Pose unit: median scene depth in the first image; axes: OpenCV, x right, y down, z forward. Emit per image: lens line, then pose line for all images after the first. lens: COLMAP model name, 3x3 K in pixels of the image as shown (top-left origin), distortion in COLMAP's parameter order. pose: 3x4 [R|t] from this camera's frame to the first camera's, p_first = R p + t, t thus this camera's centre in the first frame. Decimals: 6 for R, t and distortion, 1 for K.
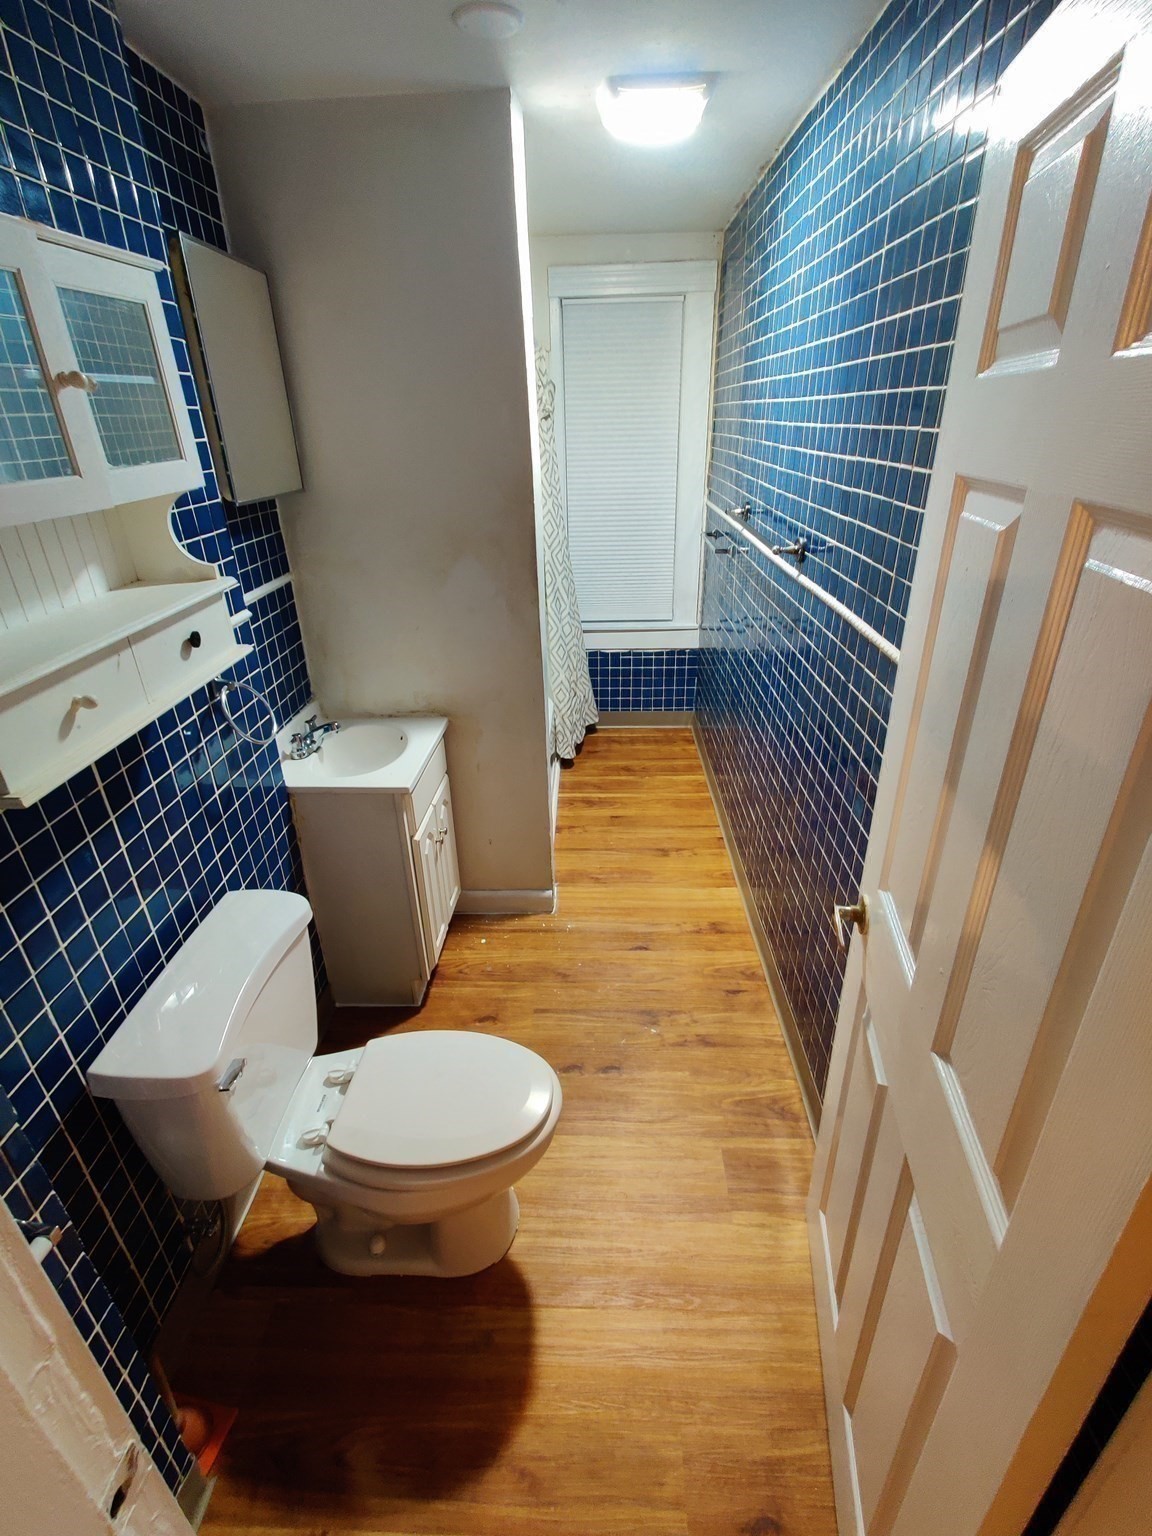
lens RADIAL K [[713.6, 0, 575.3], [0, 713.6, 767.3], [0, 0, 1]] dist [0.011929, -0.004918]
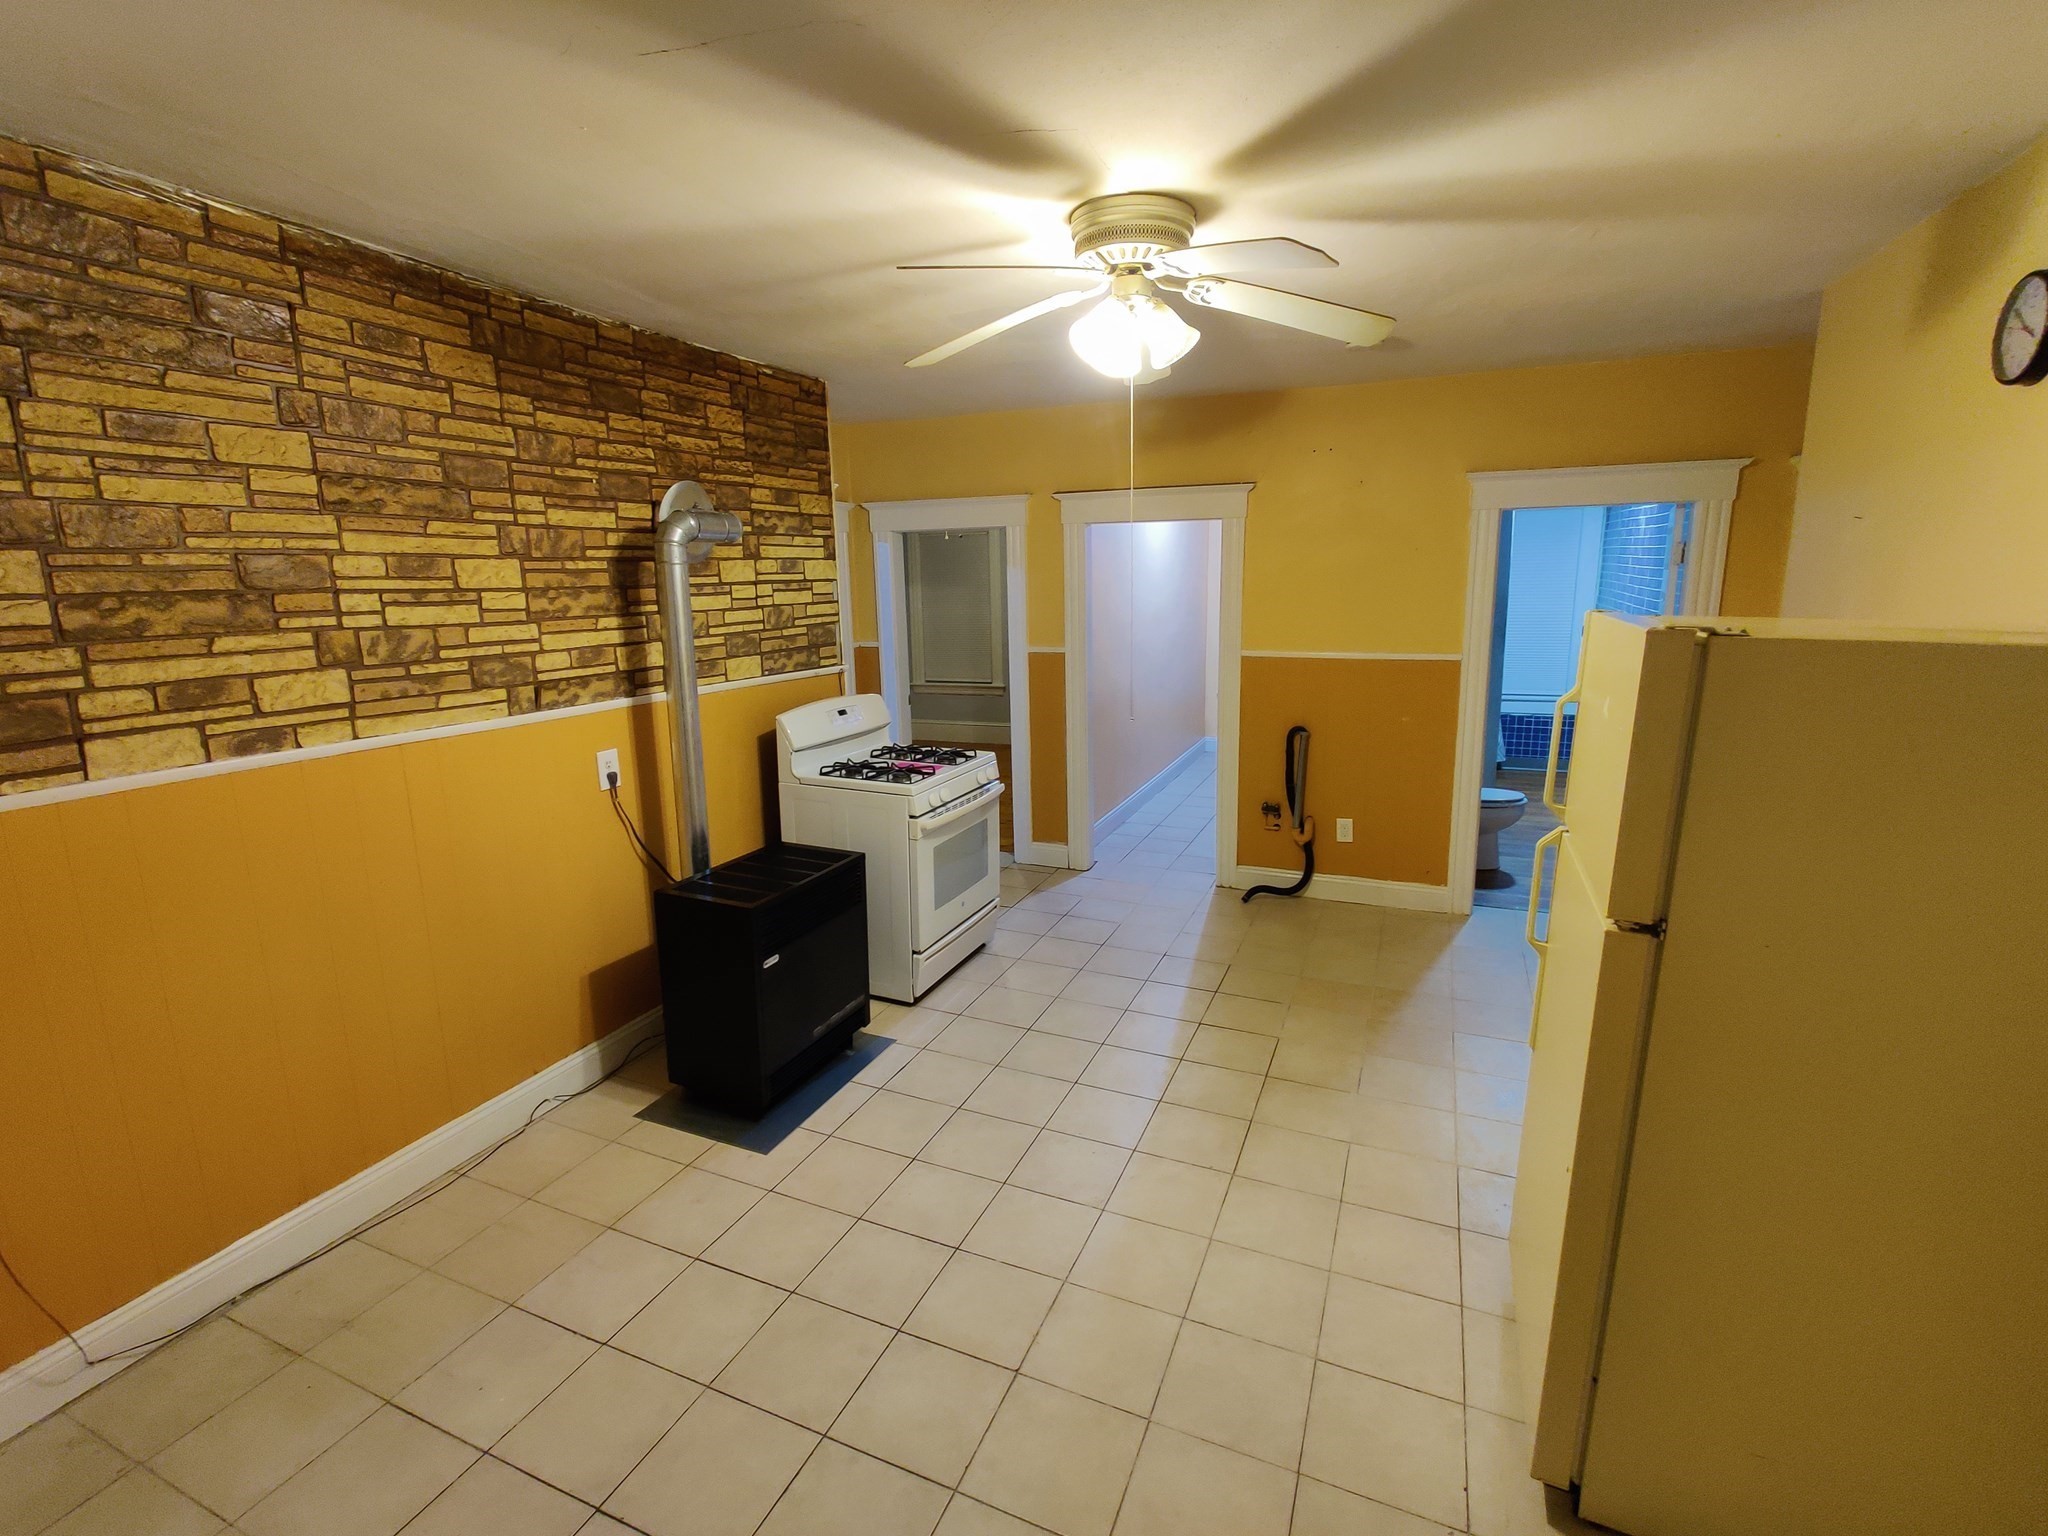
lens RADIAL K [[951.4, 0, 1016.7], [0, 951.4, 776.1], [0, 0, 1]] dist [0.011929, -0.004918]
pose [[0.930633, 0.073919, -0.358412, -0.199683], [-0.154376, 0.967277, -0.201354, 0.522901], [0.331799, 0.242717, 0.911591, -1.130793]]
